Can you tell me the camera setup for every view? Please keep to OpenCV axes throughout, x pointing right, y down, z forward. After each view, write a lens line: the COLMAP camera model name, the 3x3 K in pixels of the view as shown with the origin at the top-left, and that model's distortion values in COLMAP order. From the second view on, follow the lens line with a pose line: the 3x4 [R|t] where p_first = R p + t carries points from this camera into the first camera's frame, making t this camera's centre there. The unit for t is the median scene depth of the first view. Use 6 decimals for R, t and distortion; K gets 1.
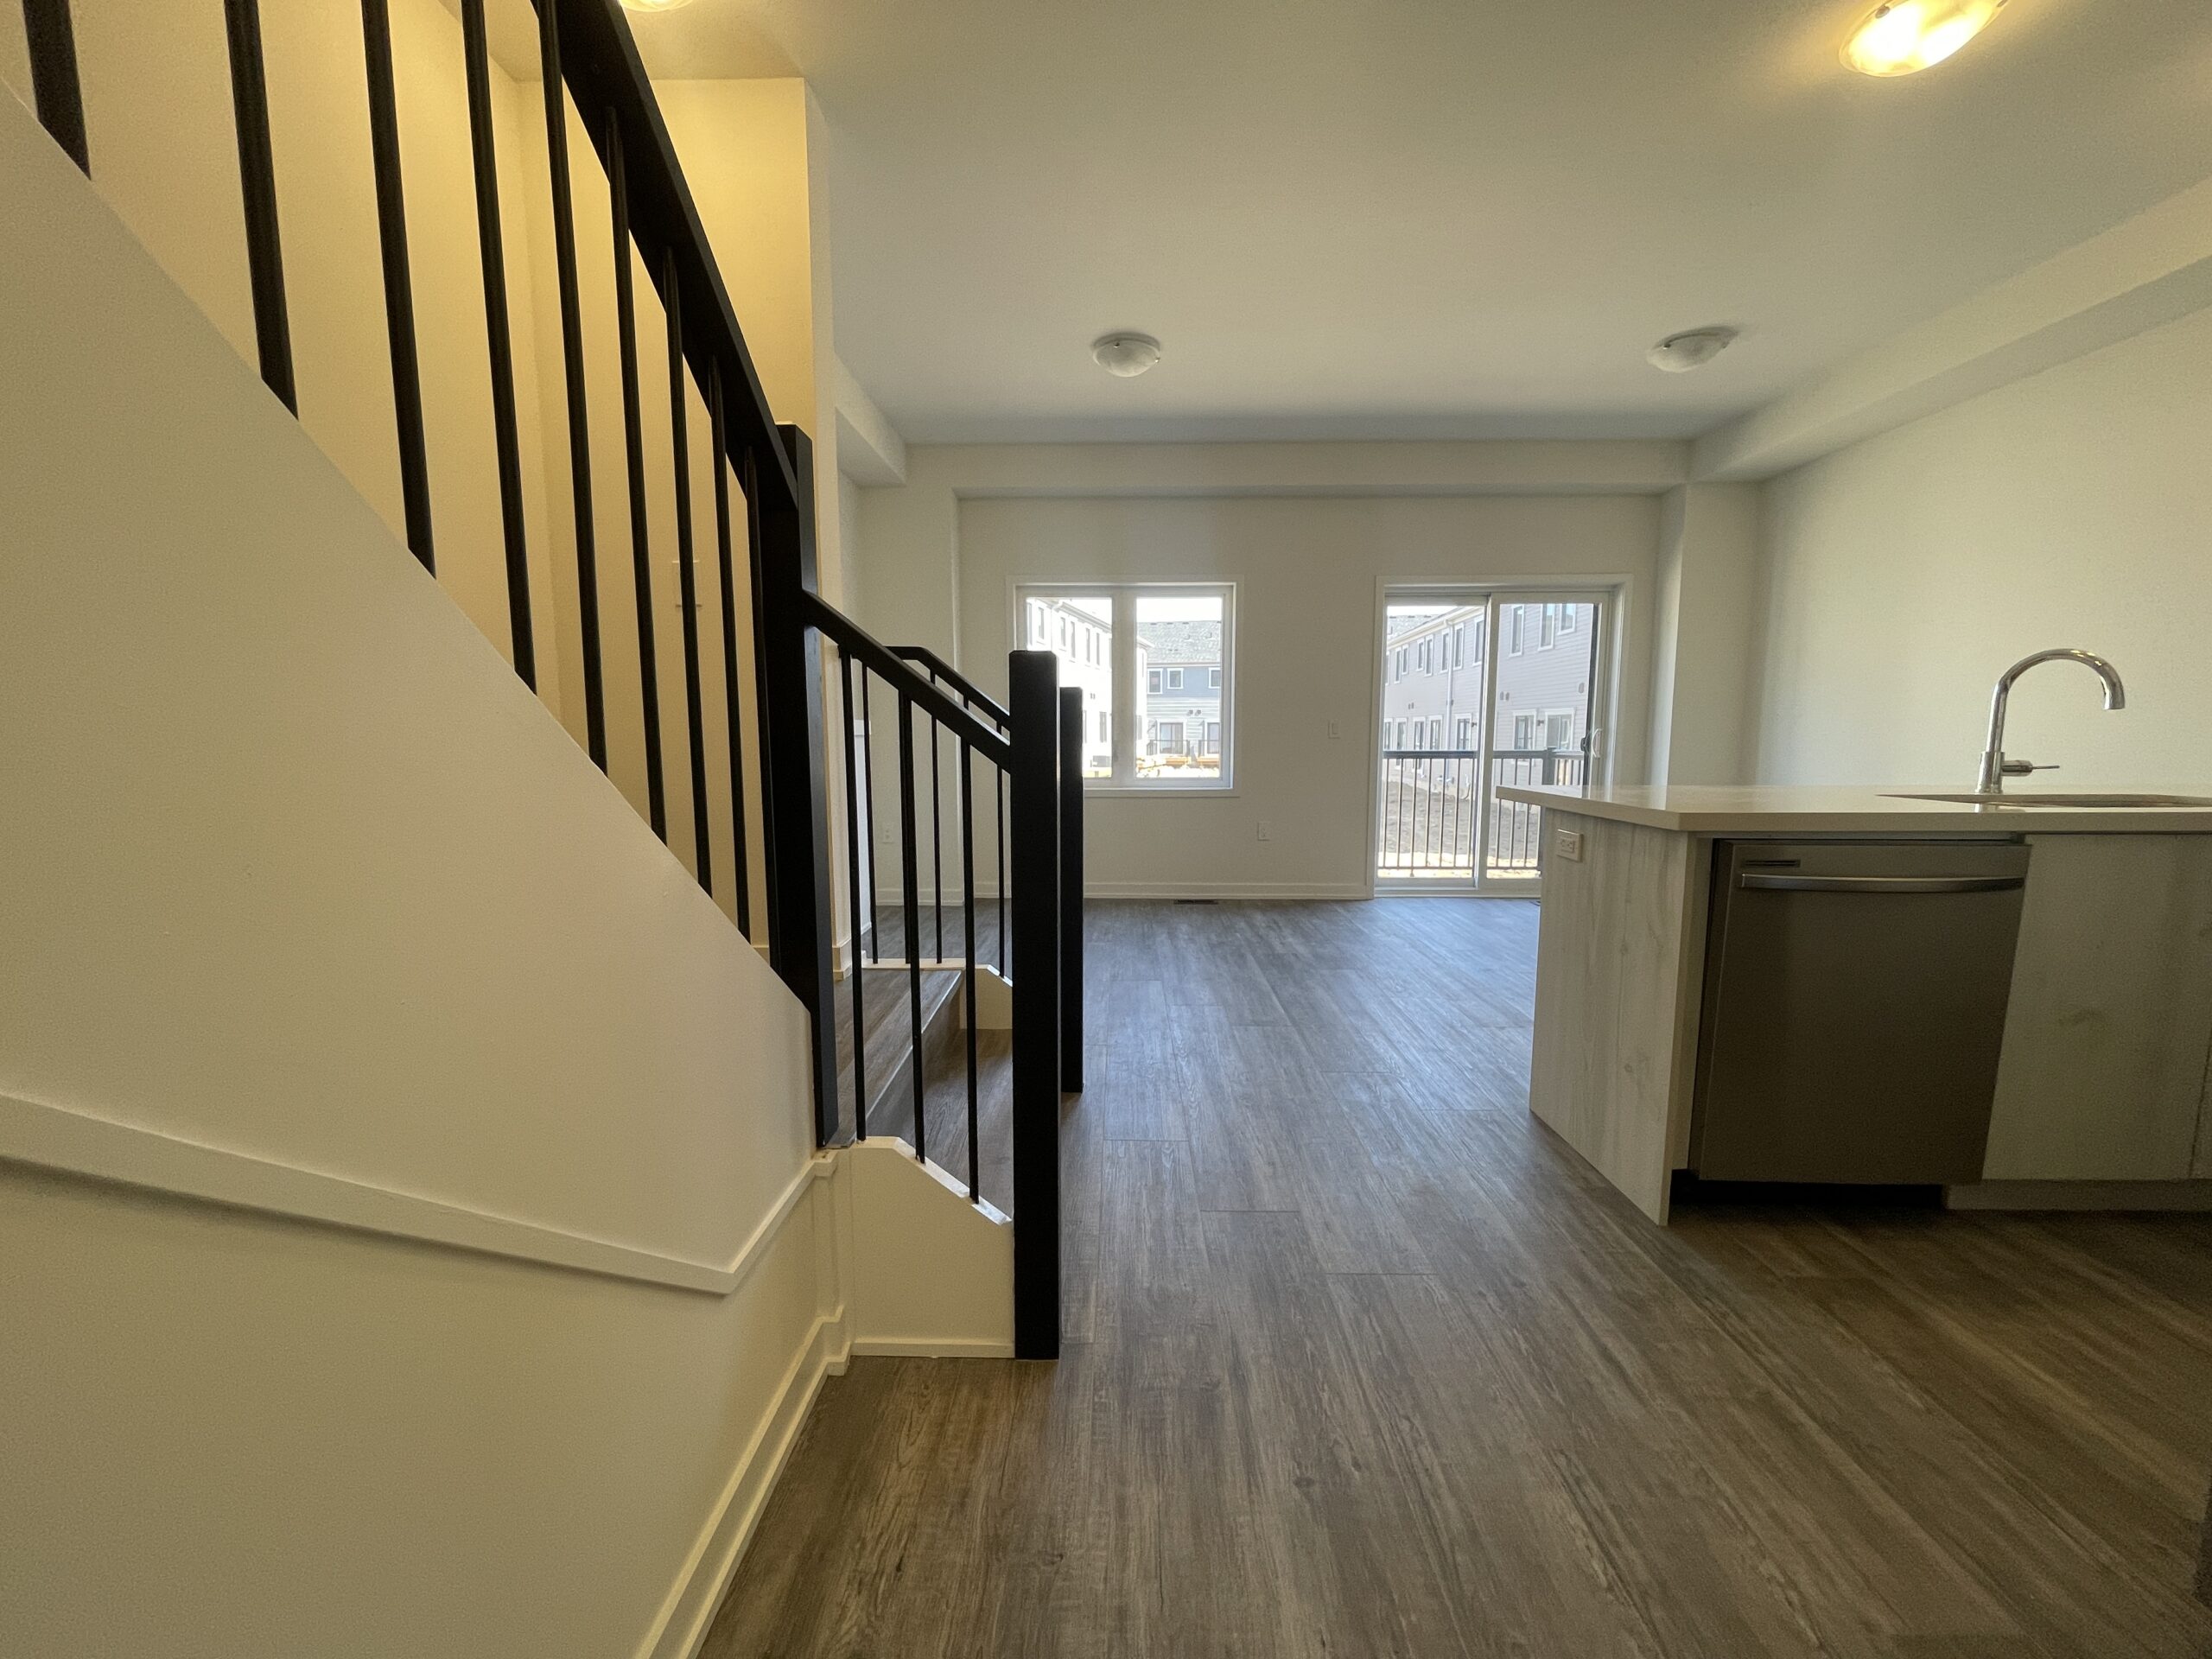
lens RADIAL K [[895.4, 0, 1098.4], [0, 895.4, 840.9], [0, 0, 1]] dist [-0.000170, -0.000493]
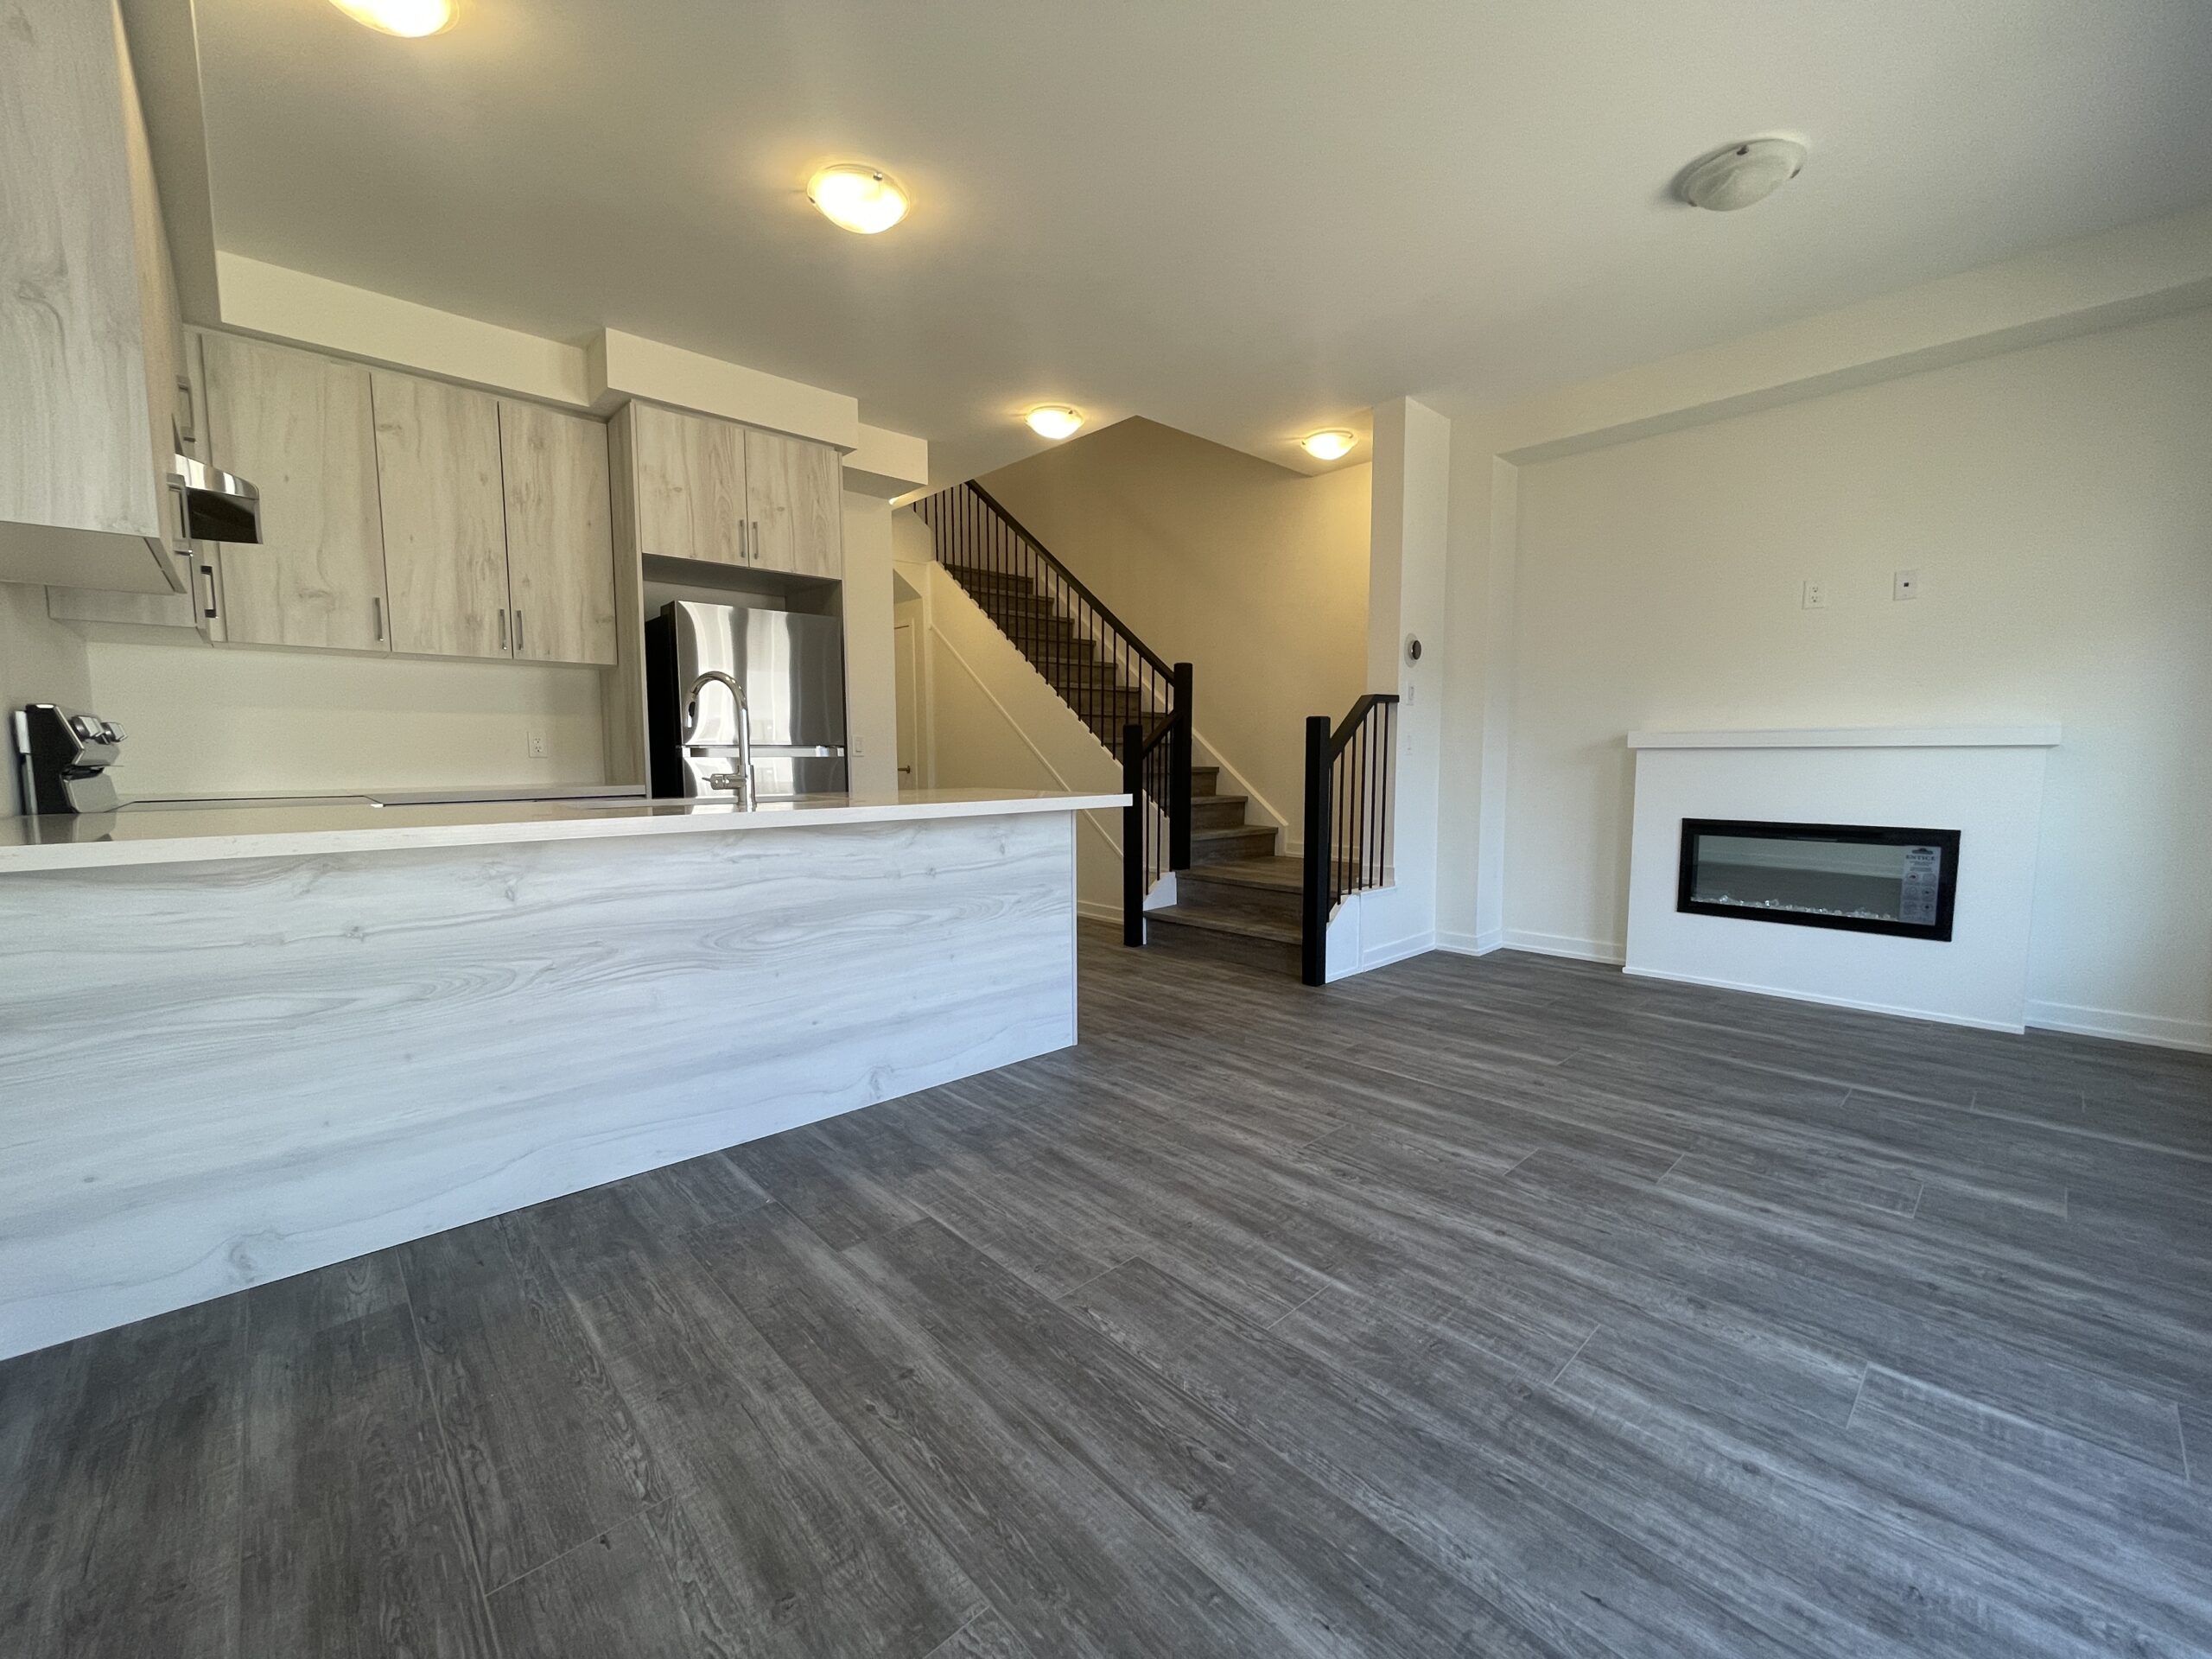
lens RADIAL K [[895.4, 0, 1101.0], [0, 895.4, 837.6], [0, 0, 1]] dist [-0.000170, -0.000493]
pose [[-0.716739, 0.070317, -0.693787, 1.083663], [-0.079202, 0.980257, 0.181173, -0.179629], [0.692829, 0.184803, -0.697019, 1.528591]]
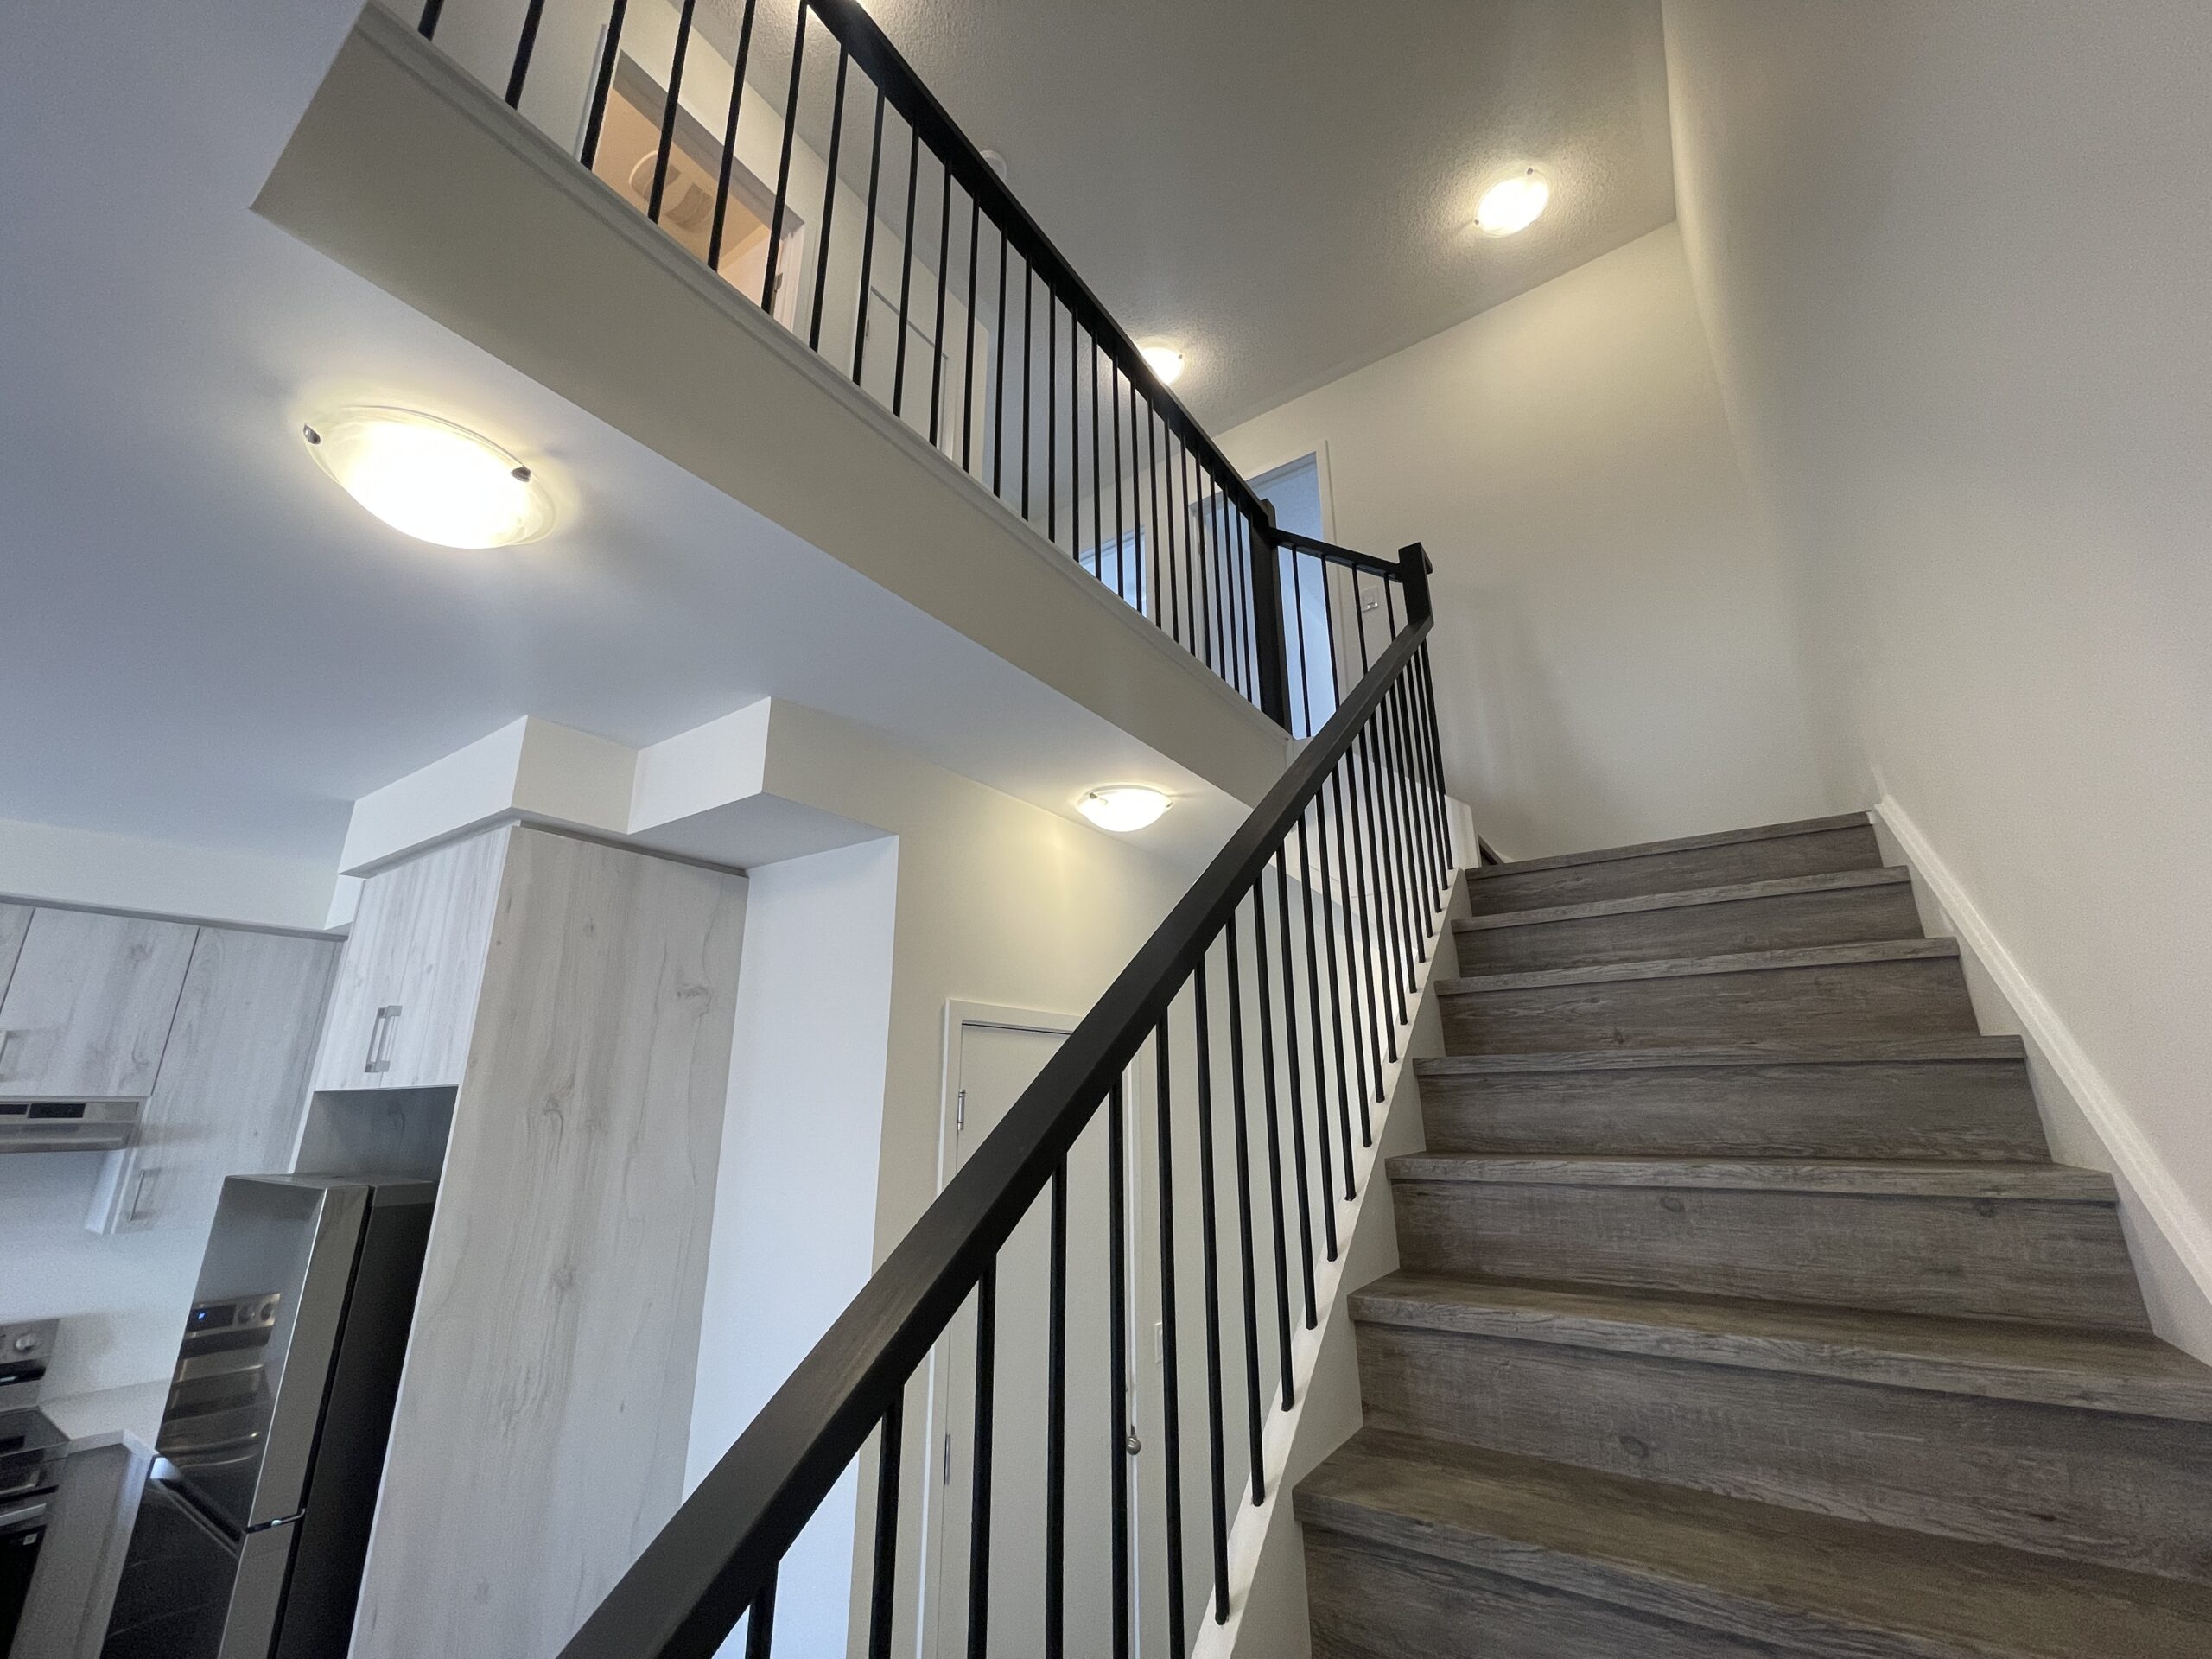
lens RADIAL K [[895.4, 0, 1110.3], [0, 895.4, 838.9], [0, 0, 1]] dist [-0.000170, -0.000493]
pose [[-0.839436, 0.161318, 0.518964, -0.354991], [0.075163, 0.980214, -0.183117, -0.308307], [-0.538236, -0.114708, -0.834952, 0.514225]]
